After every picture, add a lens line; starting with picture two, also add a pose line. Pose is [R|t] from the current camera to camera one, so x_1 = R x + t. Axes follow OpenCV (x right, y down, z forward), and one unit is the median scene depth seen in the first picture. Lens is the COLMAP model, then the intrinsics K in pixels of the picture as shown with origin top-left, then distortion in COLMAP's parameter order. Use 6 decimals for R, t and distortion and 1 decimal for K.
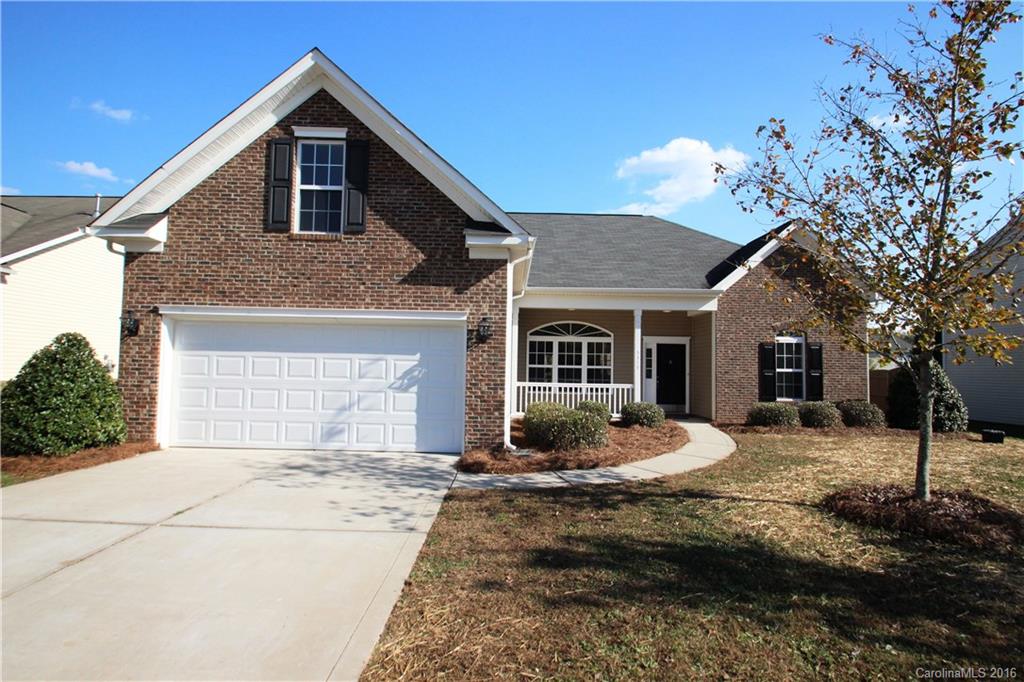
lens RADIAL K [[480.3, 0, 511.9], [0, 480.3, 341.1], [0, 0, 1]] dist [-0.000978, -0.000658]
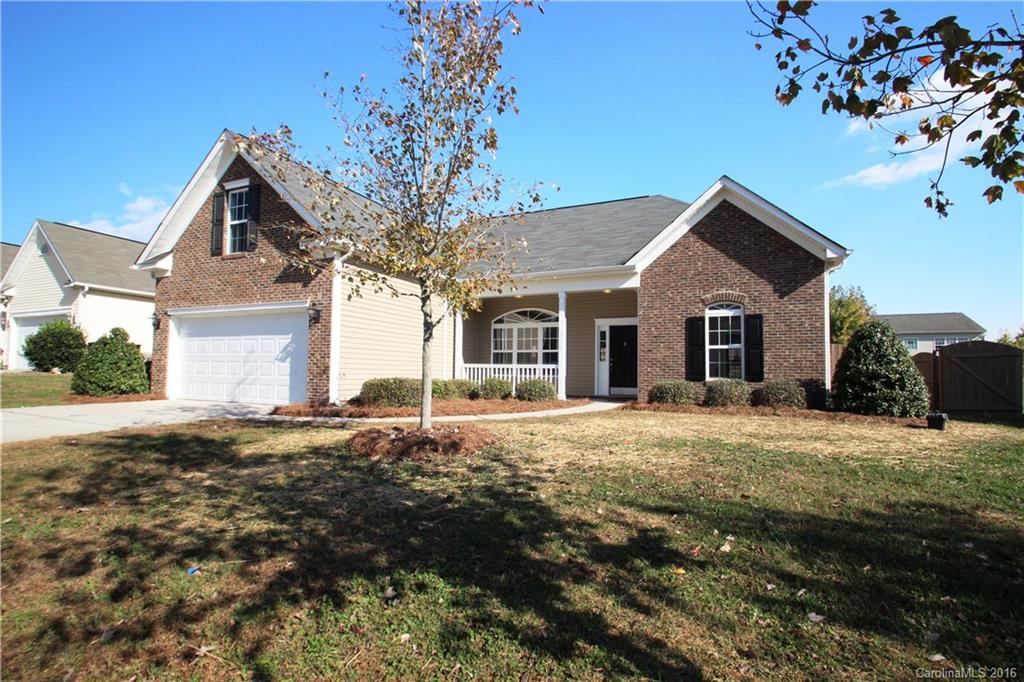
lens RADIAL K [[480.3, 0, 513.5], [0, 480.3, 343.3], [0, 0, 1]] dist [-0.000978, -0.000658]
pose [[0.907165, -0.031159, -0.419619, 0.945630], [0.026694, 0.999507, -0.016511, 0.092699], [0.419927, 0.003777, 0.907550, 0.031458]]
